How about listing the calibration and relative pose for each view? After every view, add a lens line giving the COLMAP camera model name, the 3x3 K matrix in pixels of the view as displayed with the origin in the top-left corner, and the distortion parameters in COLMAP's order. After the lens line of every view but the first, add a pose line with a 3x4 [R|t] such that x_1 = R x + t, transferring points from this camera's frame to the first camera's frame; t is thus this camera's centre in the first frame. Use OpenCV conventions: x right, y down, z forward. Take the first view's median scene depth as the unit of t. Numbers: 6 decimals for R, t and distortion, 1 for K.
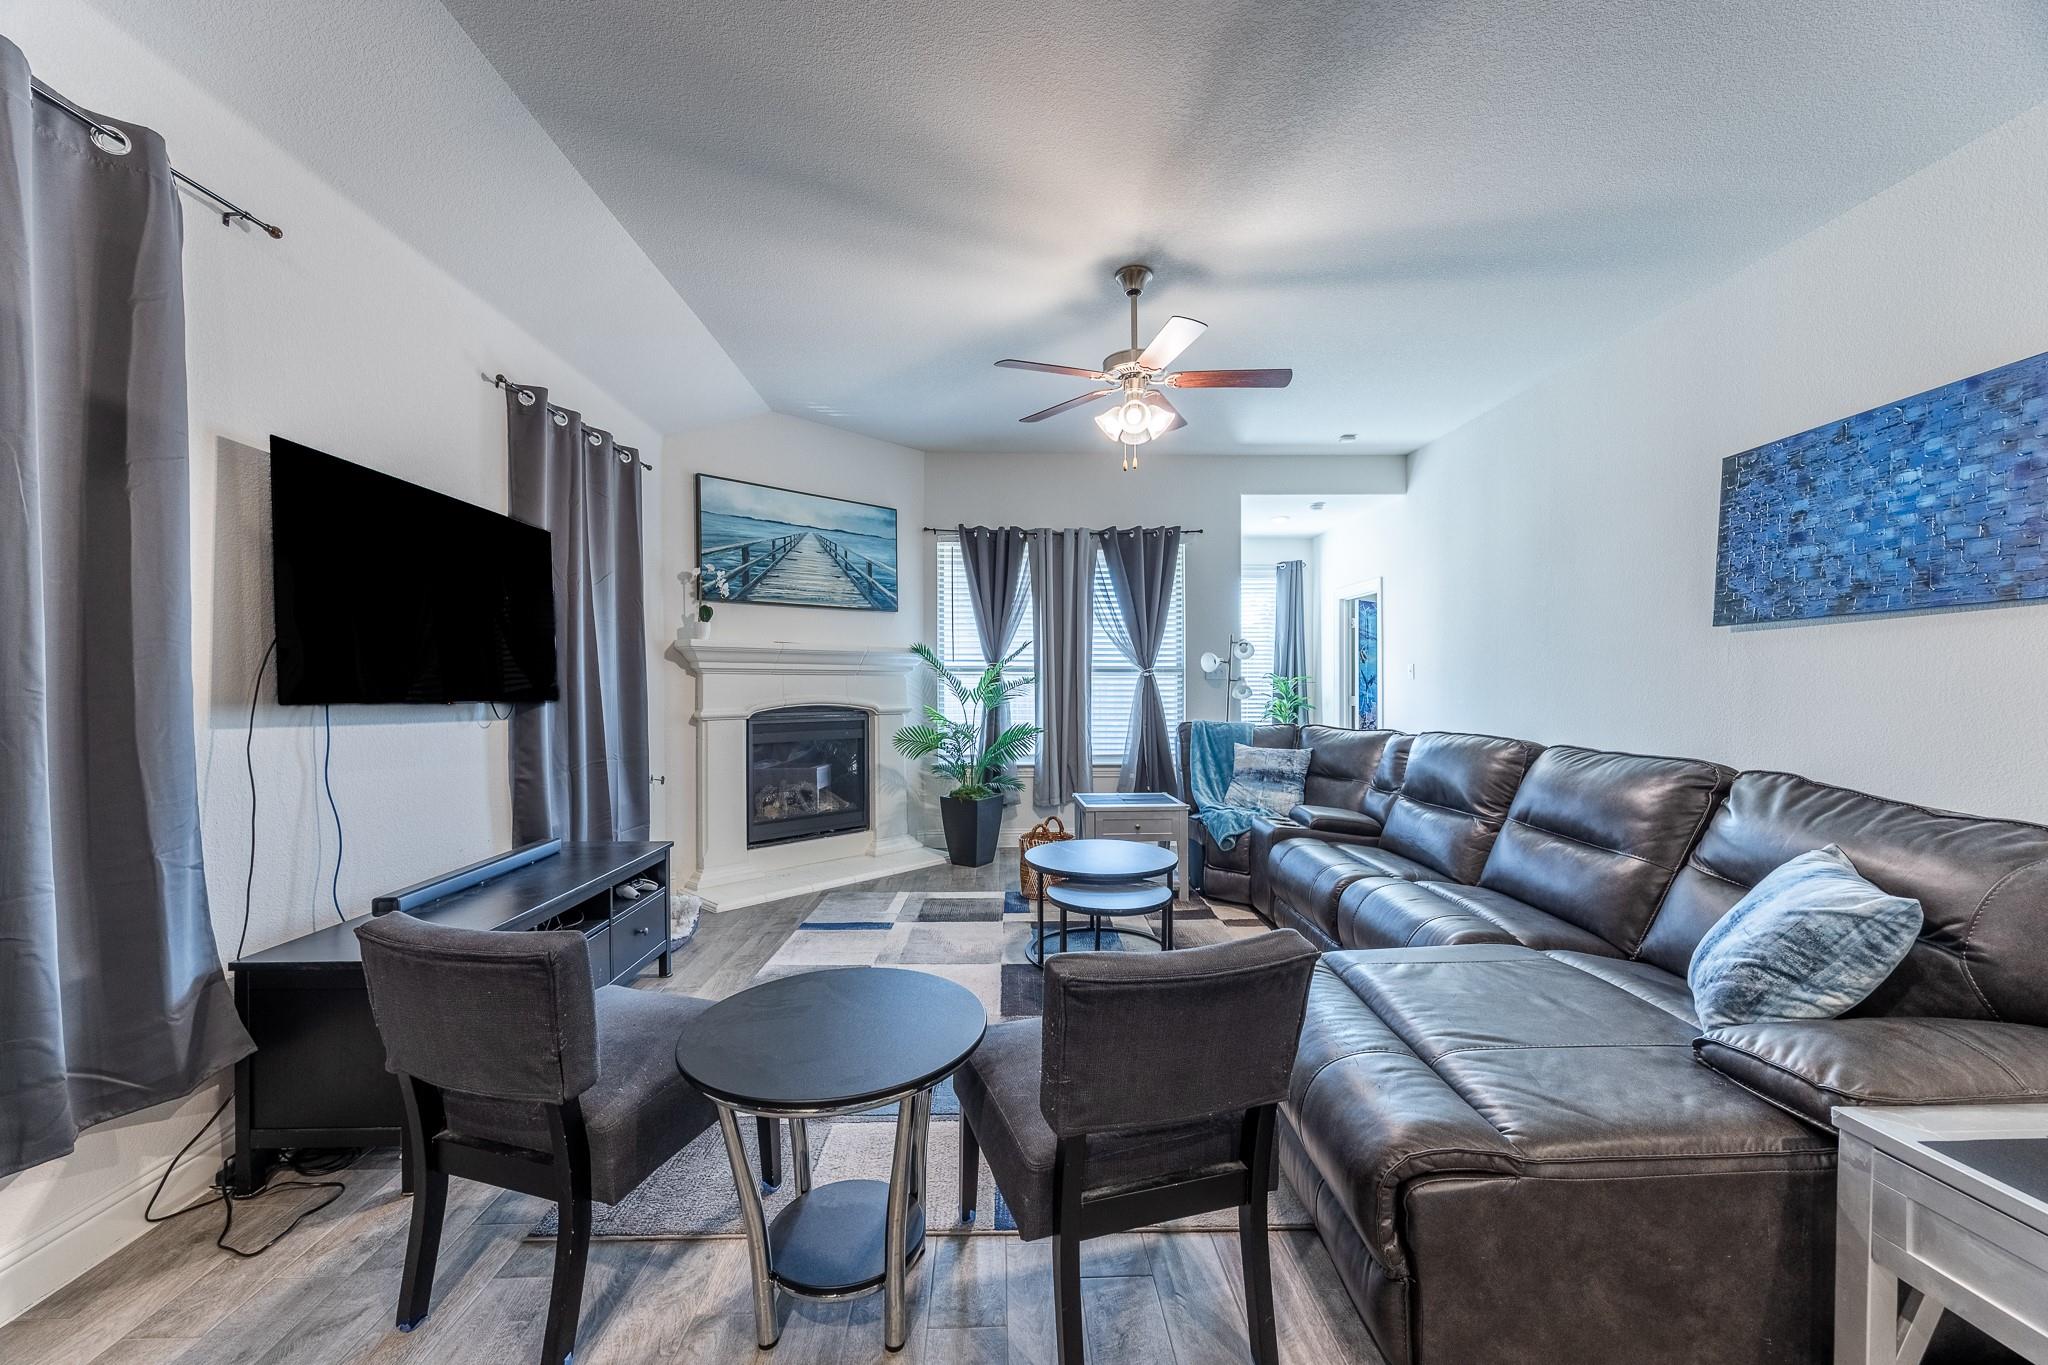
lens RADIAL K [[809.4, 0, 1019.5], [0, 809.4, 684.8], [0, 0, 1]] dist [-0.003124, -0.000042]
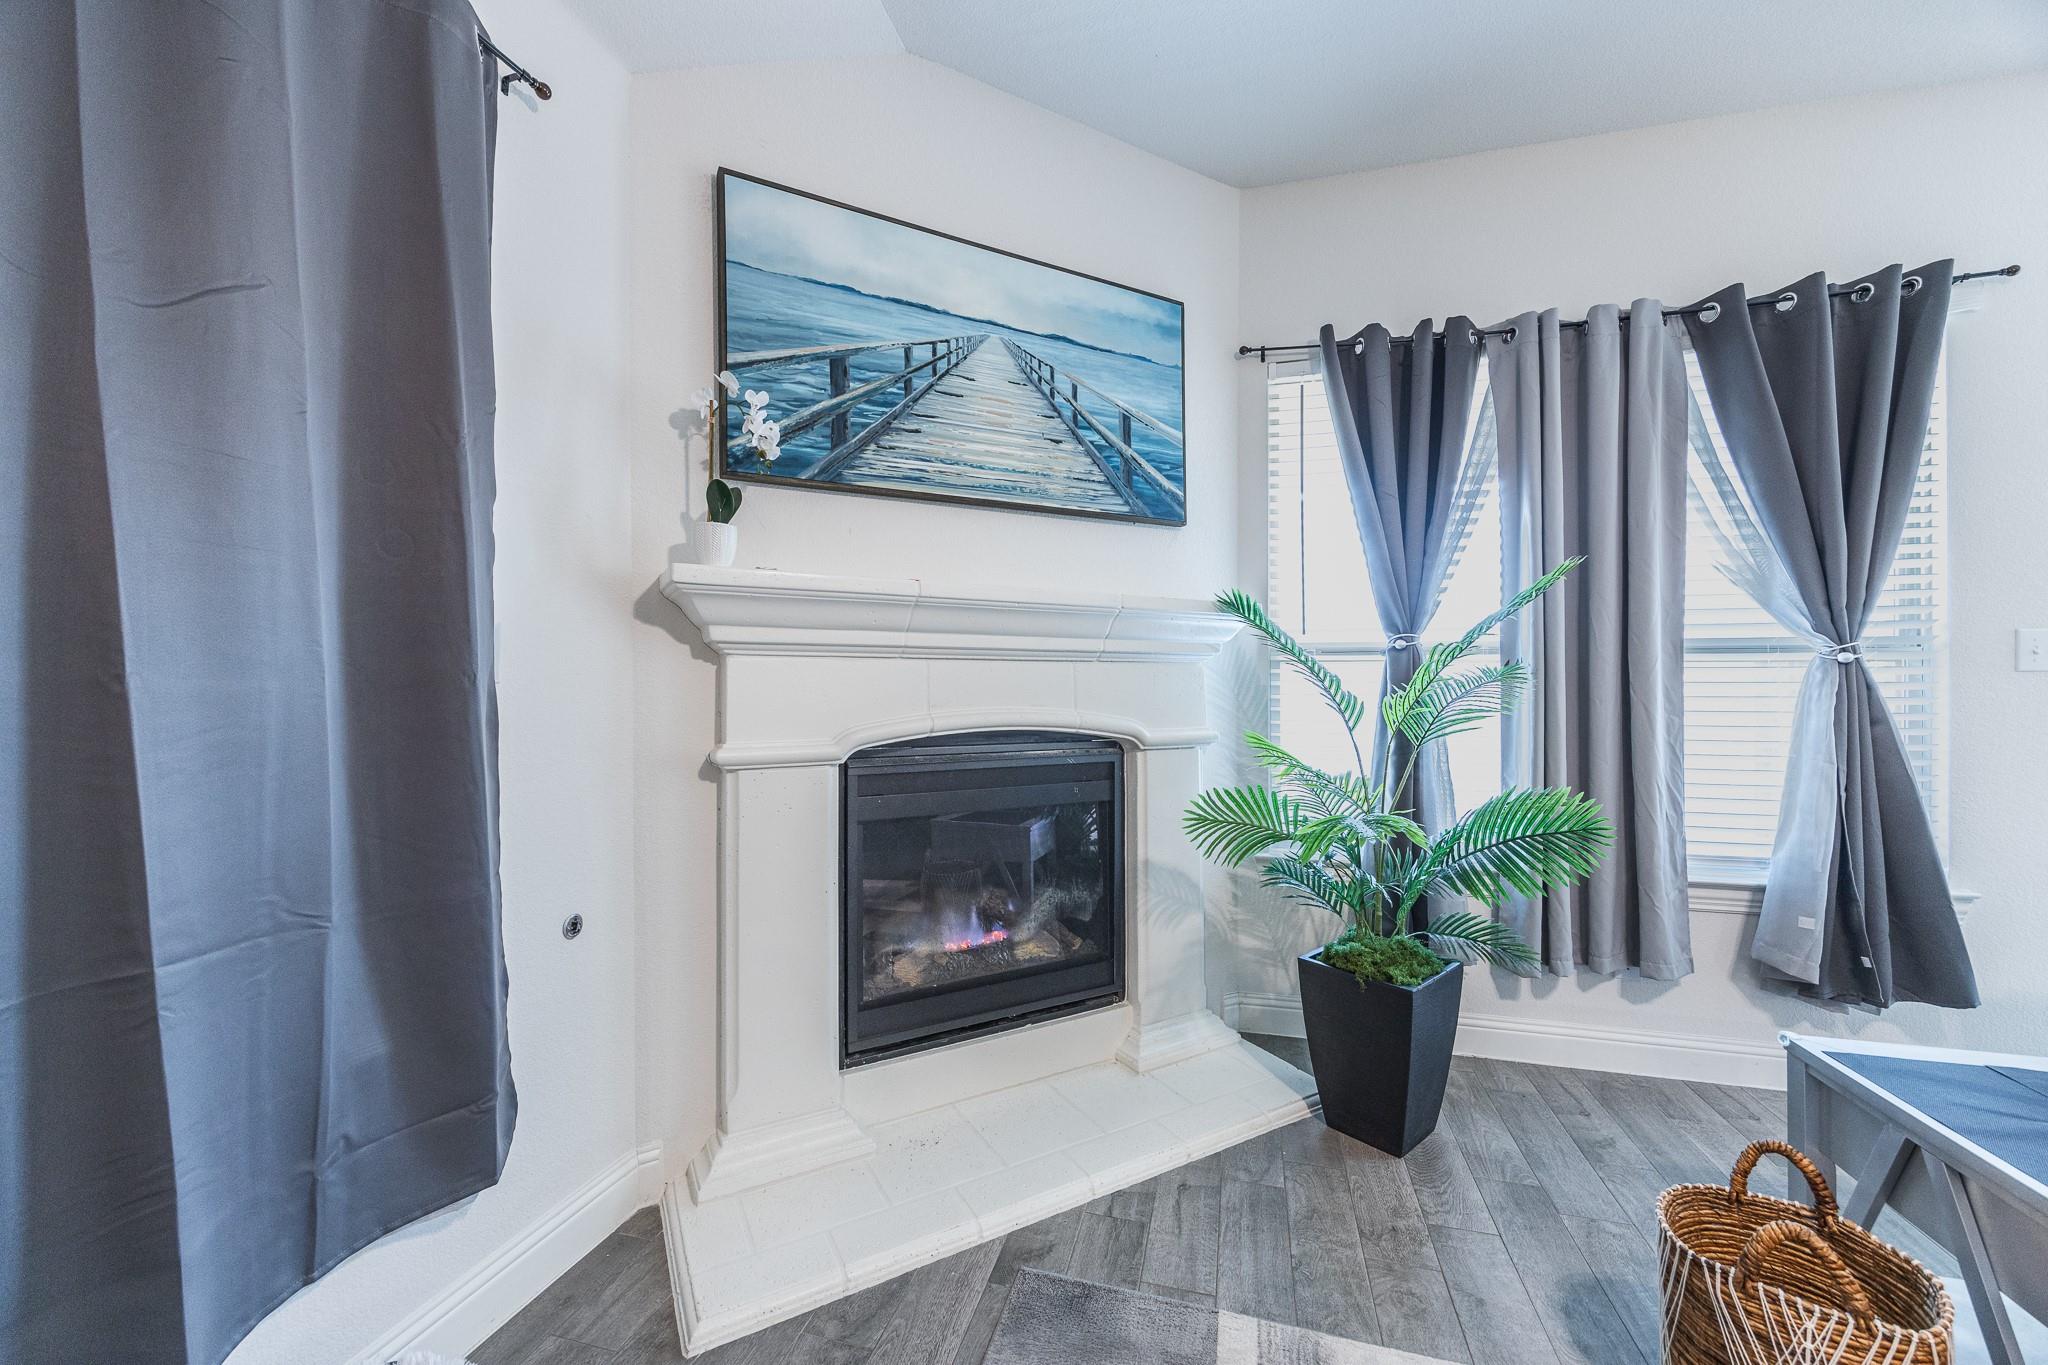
lens RADIAL K [[809.4, 0, 1020.3], [0, 809.4, 682.0], [0, 0, 1]] dist [-0.003124, -0.000042]
pose [[0.956267, 0.003010, -0.292480, -0.109432], [-0.003265, 0.999995, -0.000384, -0.000469], [0.292478, 0.001322, 0.956271, 0.550964]]
